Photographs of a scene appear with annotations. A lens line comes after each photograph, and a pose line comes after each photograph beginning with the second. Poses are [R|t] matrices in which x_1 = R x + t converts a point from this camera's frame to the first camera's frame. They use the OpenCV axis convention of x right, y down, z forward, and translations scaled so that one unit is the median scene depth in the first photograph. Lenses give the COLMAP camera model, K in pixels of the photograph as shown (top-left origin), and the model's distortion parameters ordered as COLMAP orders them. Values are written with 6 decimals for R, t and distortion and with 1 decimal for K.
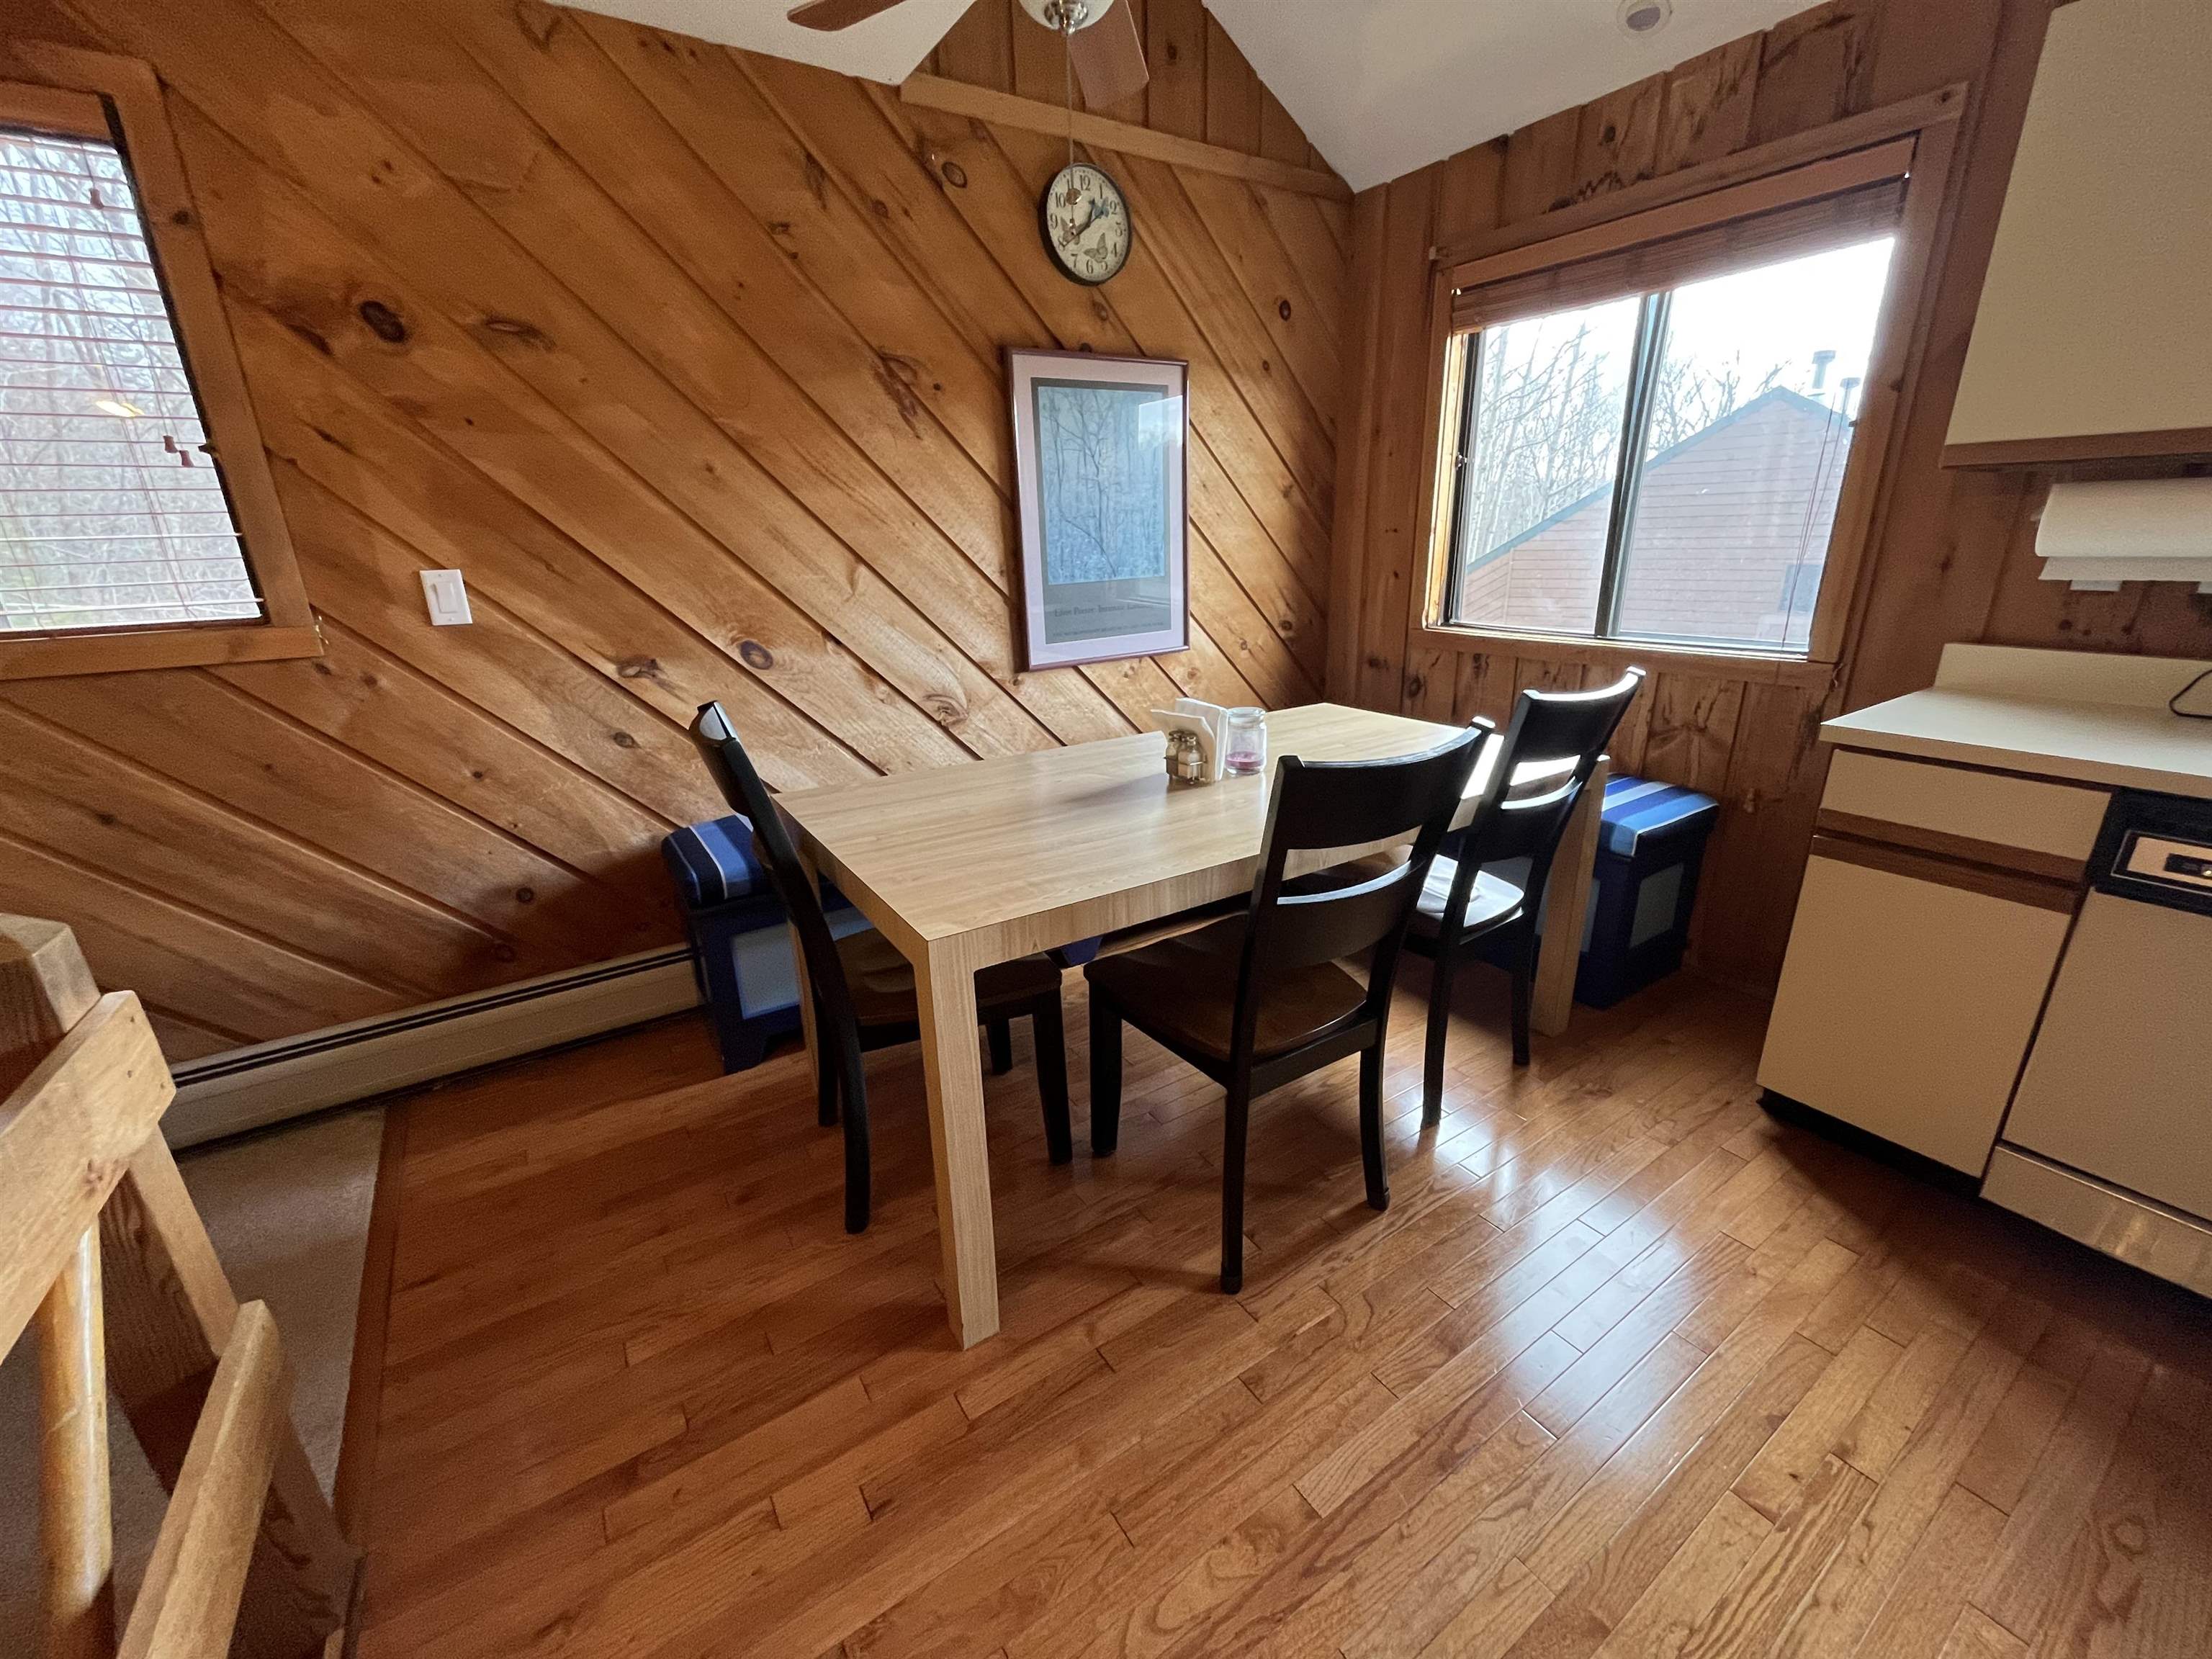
lens RADIAL K [[886.9, 0, 1106.0], [0, 886.9, 829.9], [0, 0, 1]] dist [-0.003212, -0.000697]
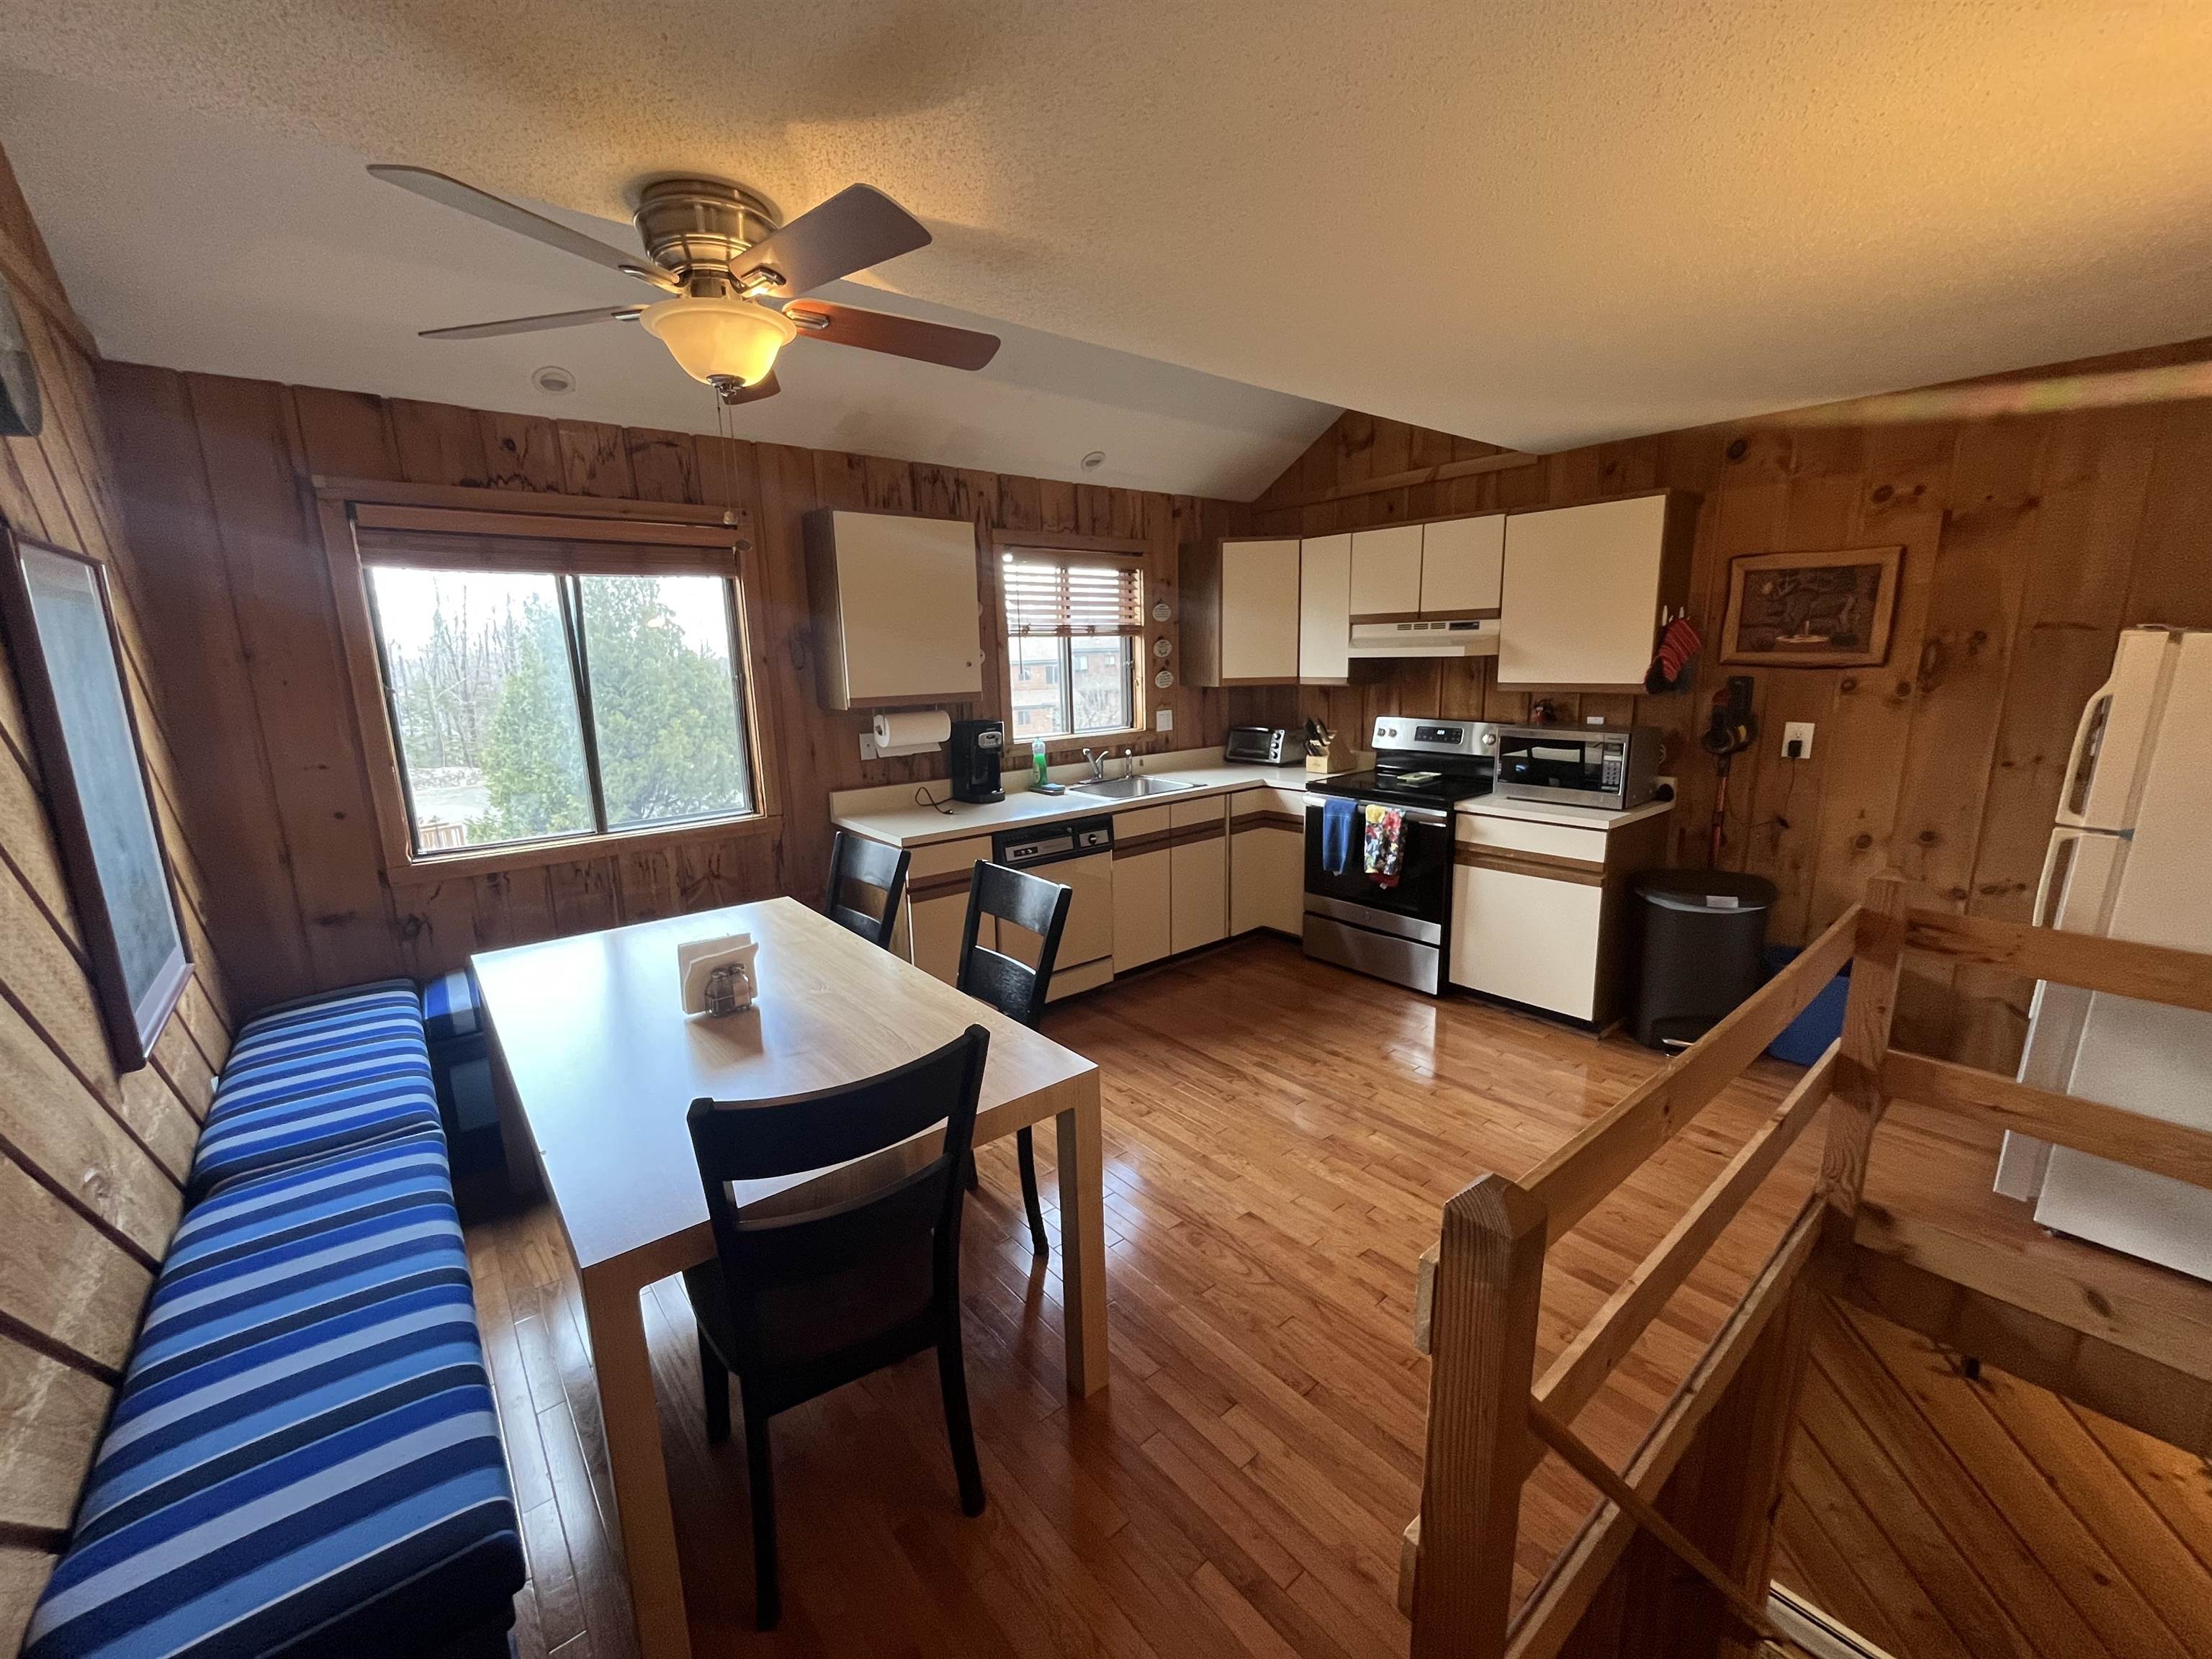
lens RADIAL K [[886.9, 0, 1102.6], [0, 886.9, 829.1], [0, 0, 1]] dist [-0.003212, -0.000697]
pose [[-0.109738, -0.169741, 0.979360, -0.862375], [0.337079, 0.920566, 0.197321, -0.284498], [-0.935059, 0.351775, -0.043805, 0.511819]]
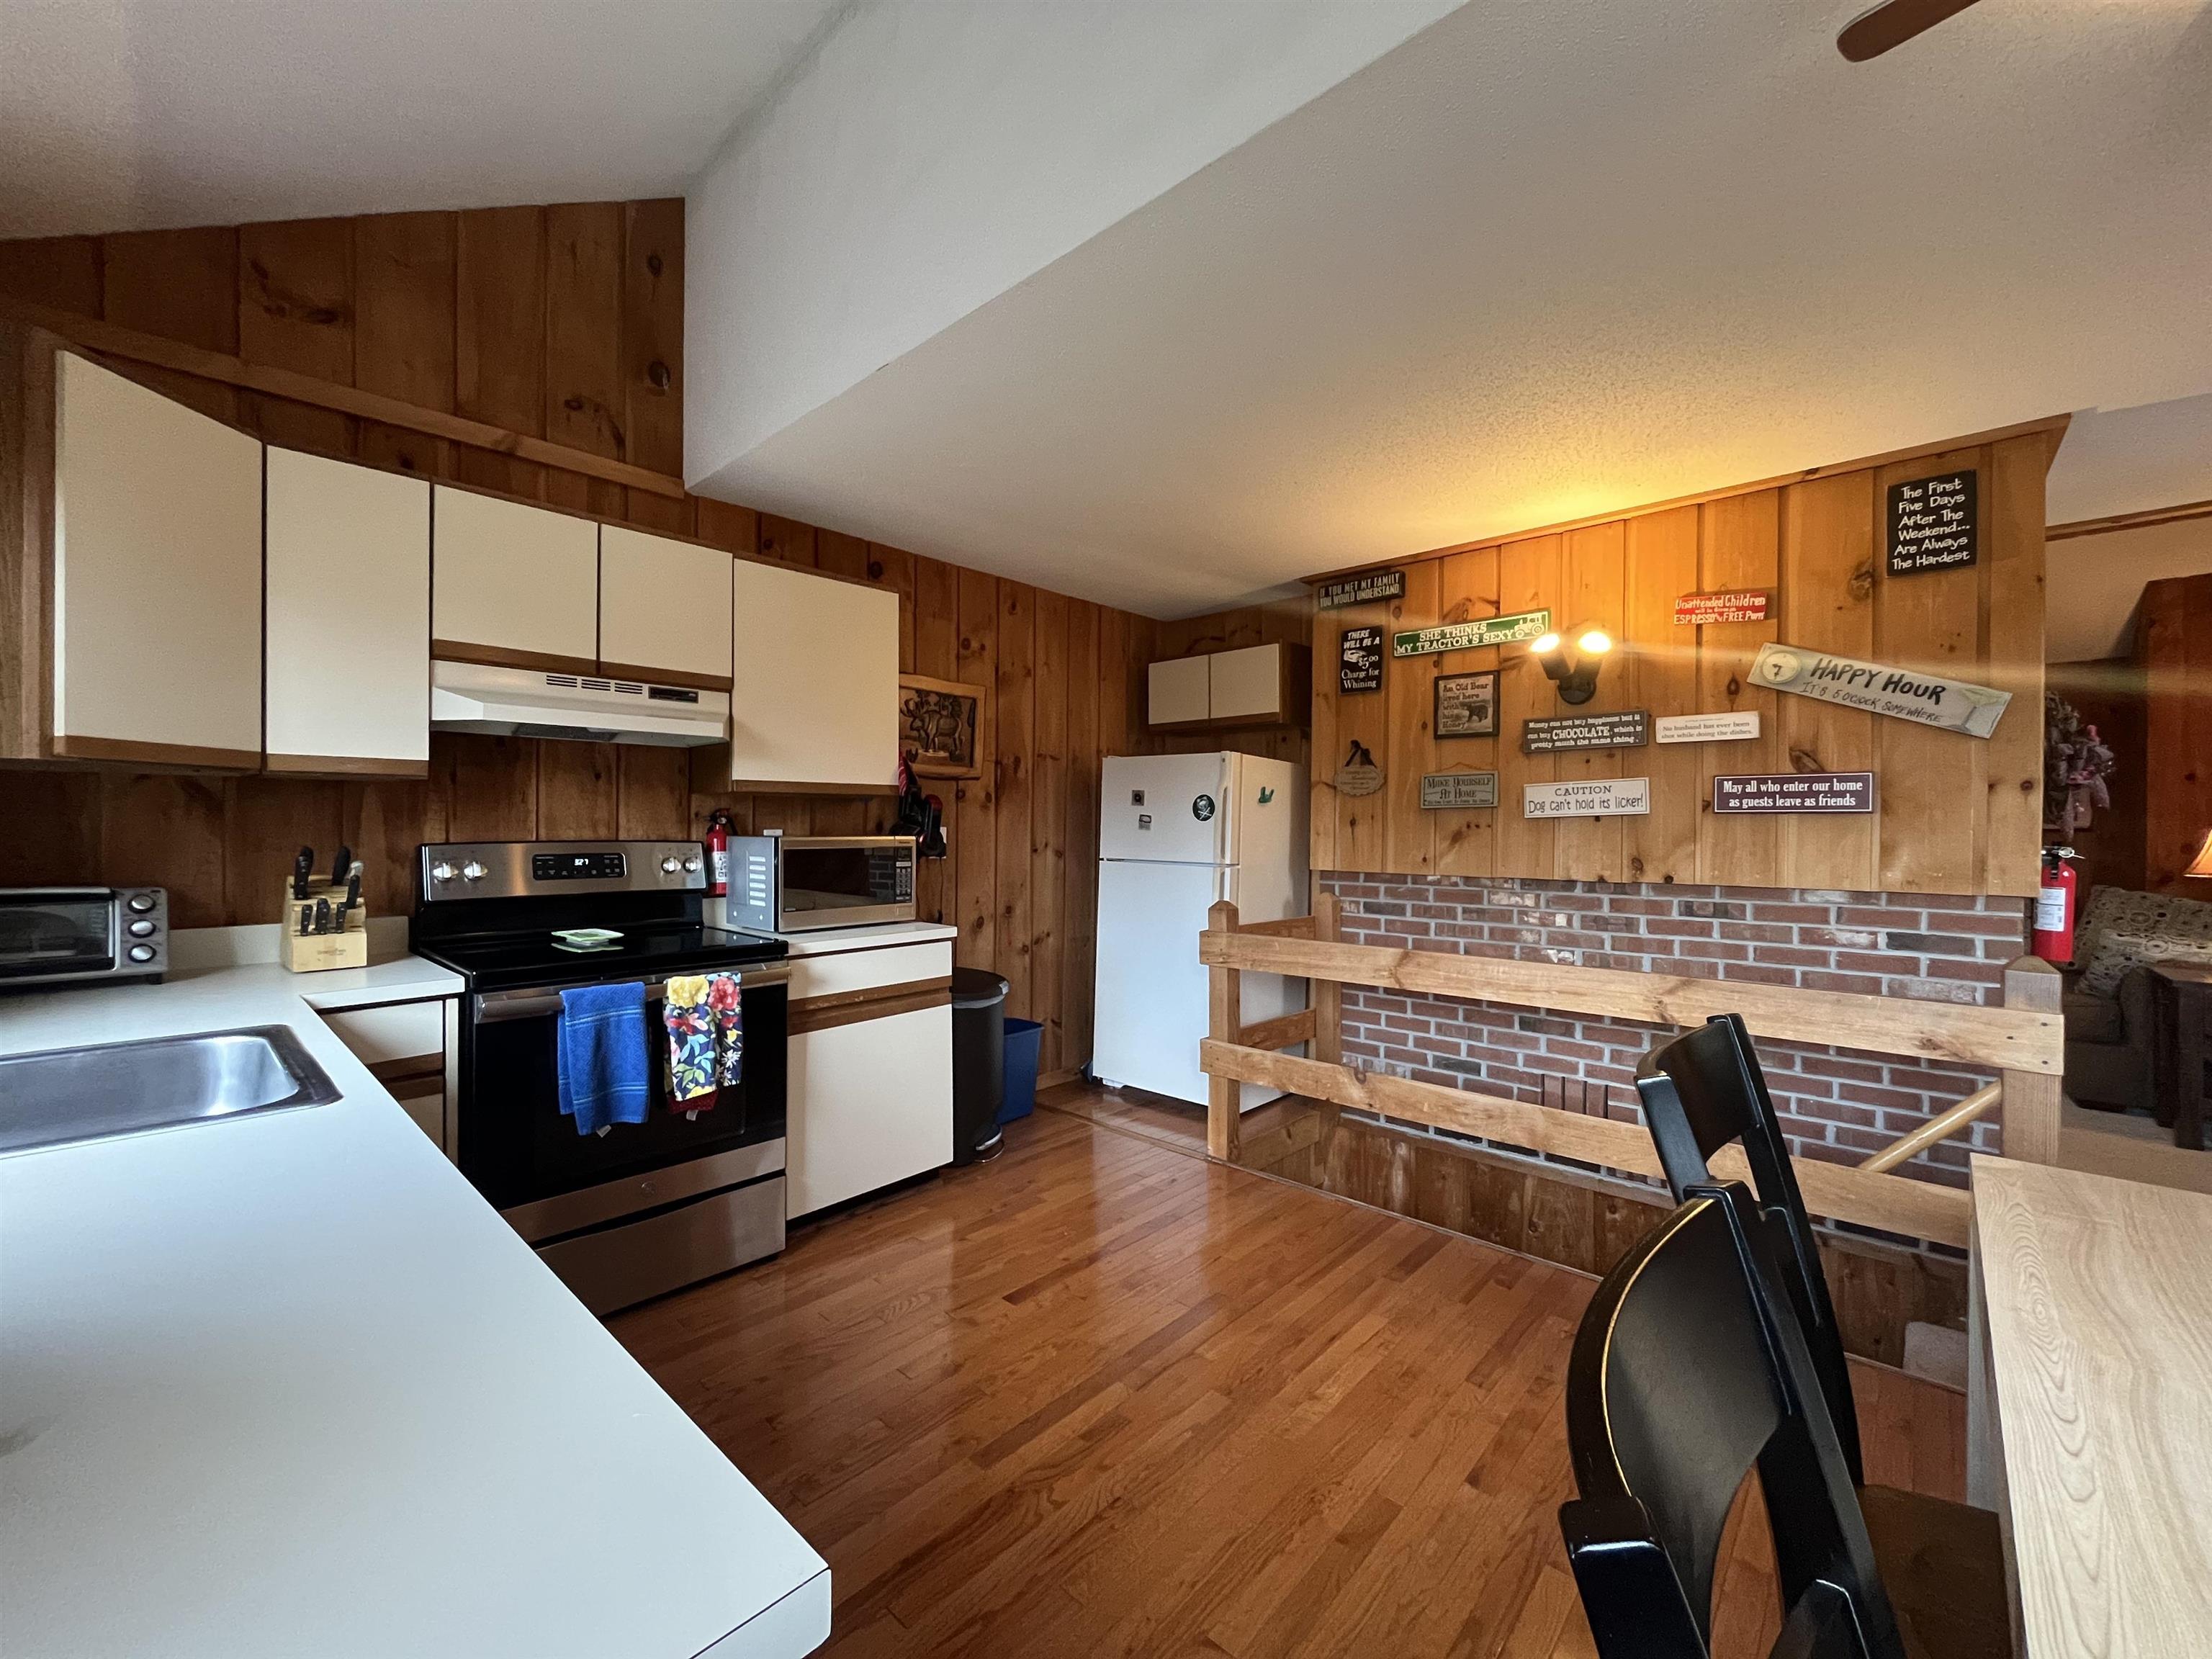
lens RADIAL K [[886.9, 0, 1105.5], [0, 886.9, 828.3], [0, 0, 1]] dist [-0.003212, -0.000697]
pose [[-0.969196, 0.024548, -0.245066, 0.608301], [-0.055154, 0.948118, 0.313097, -0.299171], [0.240038, 0.316969, -0.917558, 0.901361]]
